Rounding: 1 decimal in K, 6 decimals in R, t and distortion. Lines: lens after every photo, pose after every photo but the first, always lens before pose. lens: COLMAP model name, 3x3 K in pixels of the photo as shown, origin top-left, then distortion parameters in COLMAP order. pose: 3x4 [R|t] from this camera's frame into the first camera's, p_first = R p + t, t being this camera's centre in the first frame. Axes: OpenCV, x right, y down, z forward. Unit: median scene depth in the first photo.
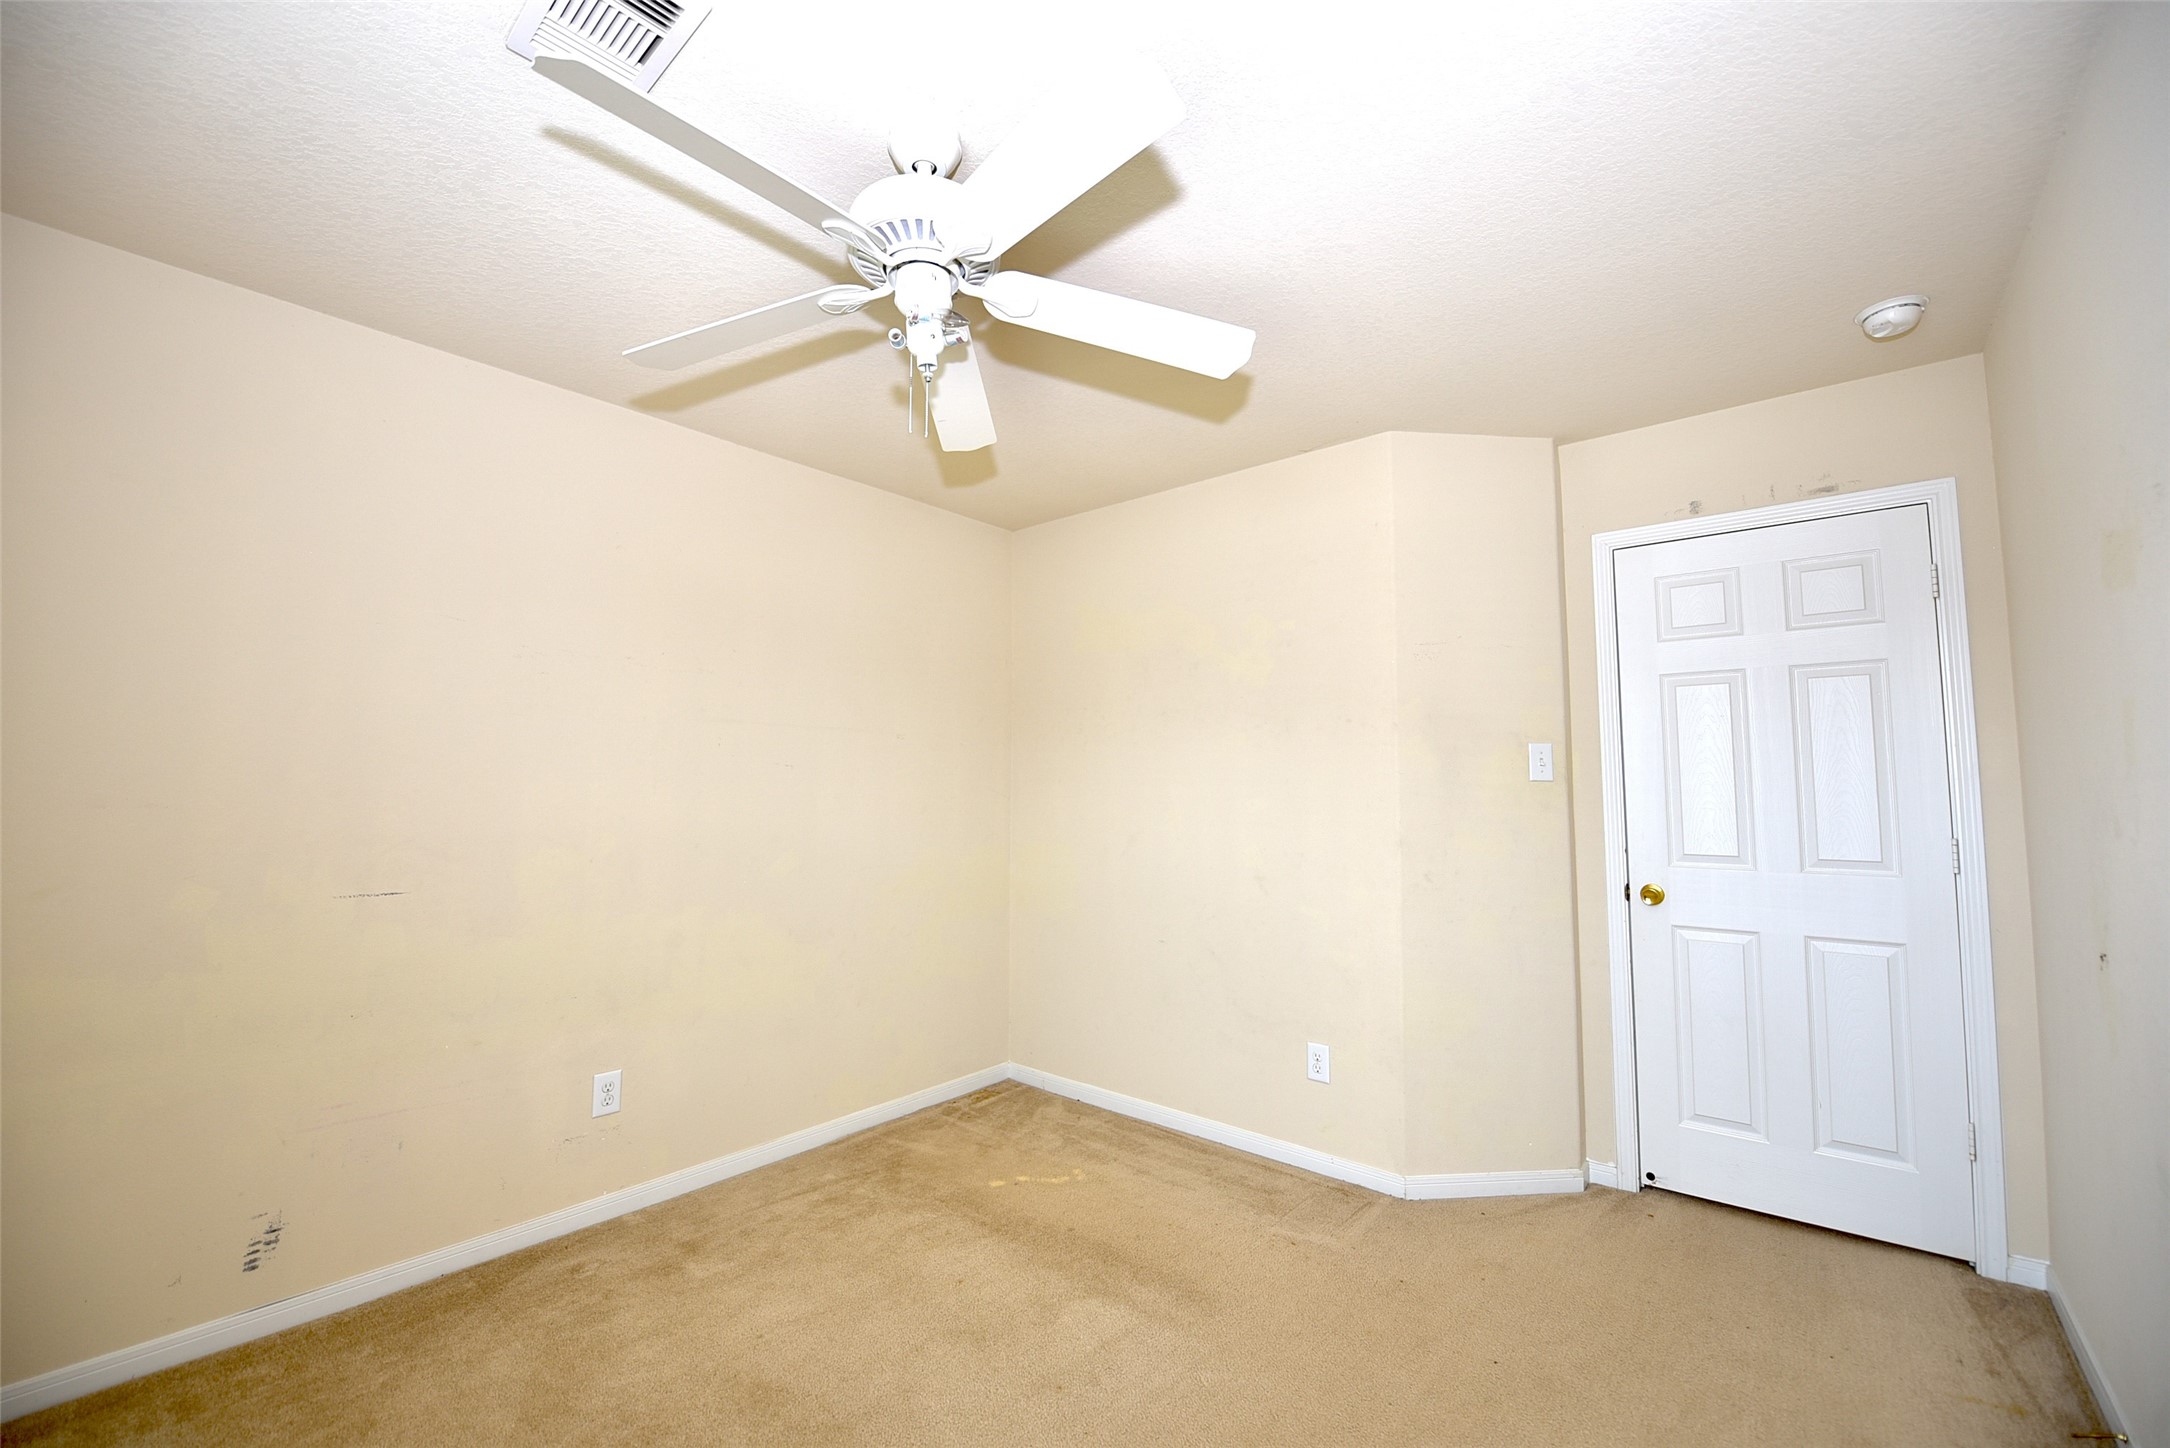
lens RADIAL K [[868.0, 0, 1067.6], [0, 868.0, 720.5], [0, 0, 1]] dist [-0.016477, -0.000411]
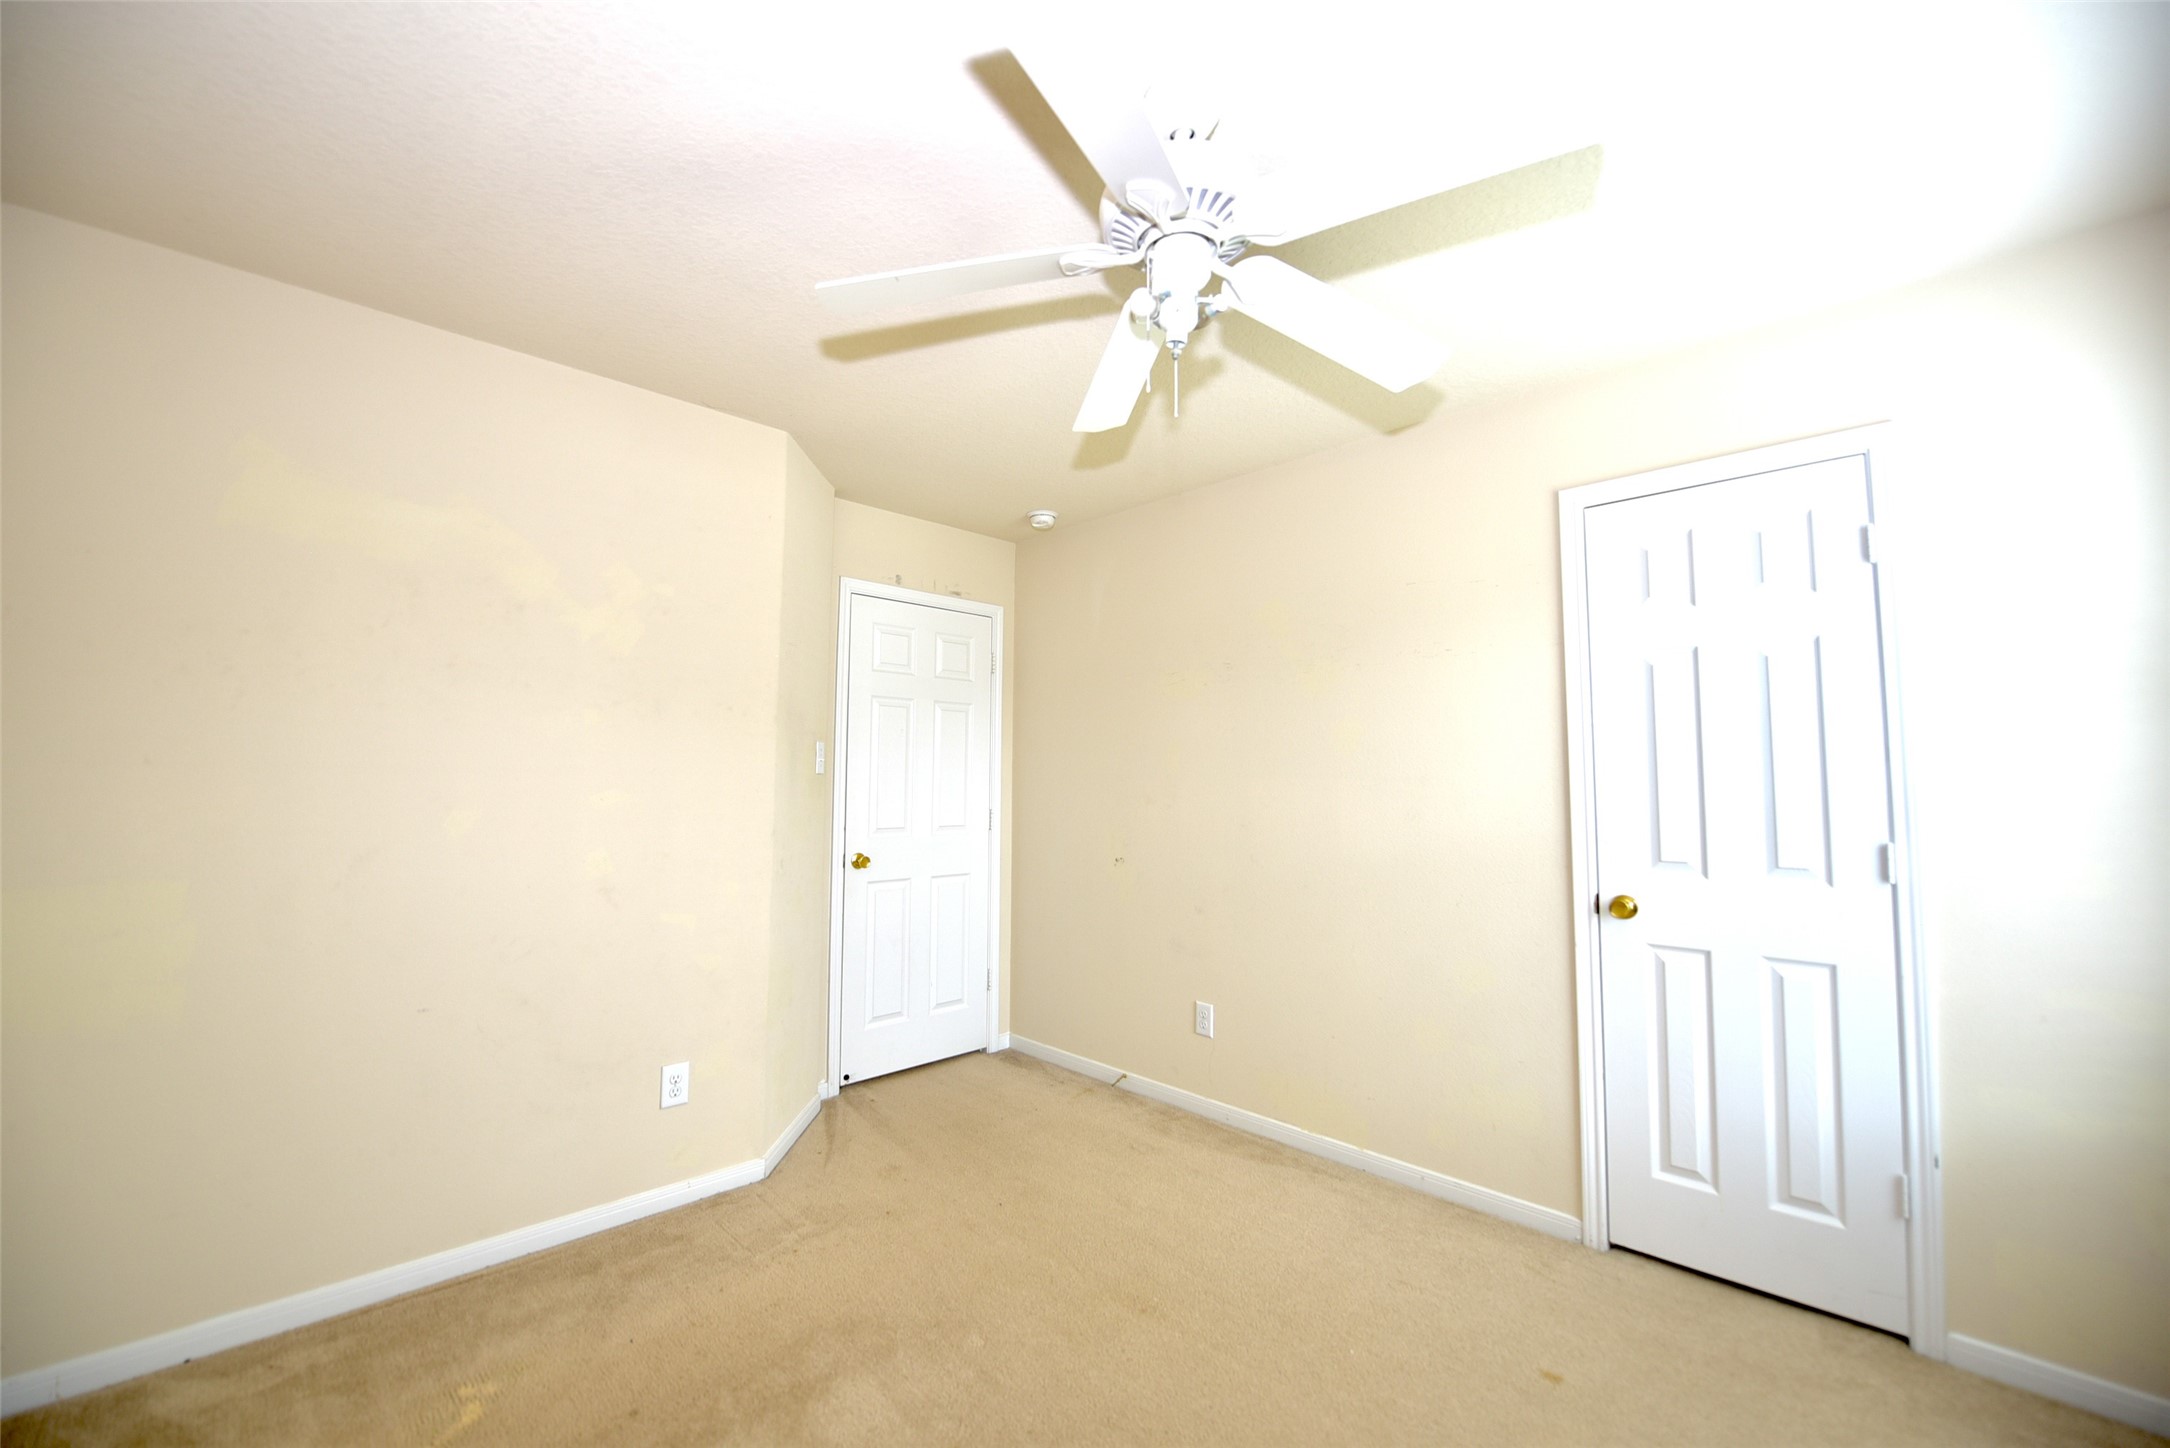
lens RADIAL K [[868.0, 0, 1067.6], [0, 868.0, 720.5], [0, 0, 1]] dist [-0.016477, -0.000411]
pose [[0.087380, 0.069558, 0.993744, -0.629608], [-0.084365, 0.994492, -0.062192, 0.043974], [-0.992596, -0.078403, 0.092767, 0.579411]]
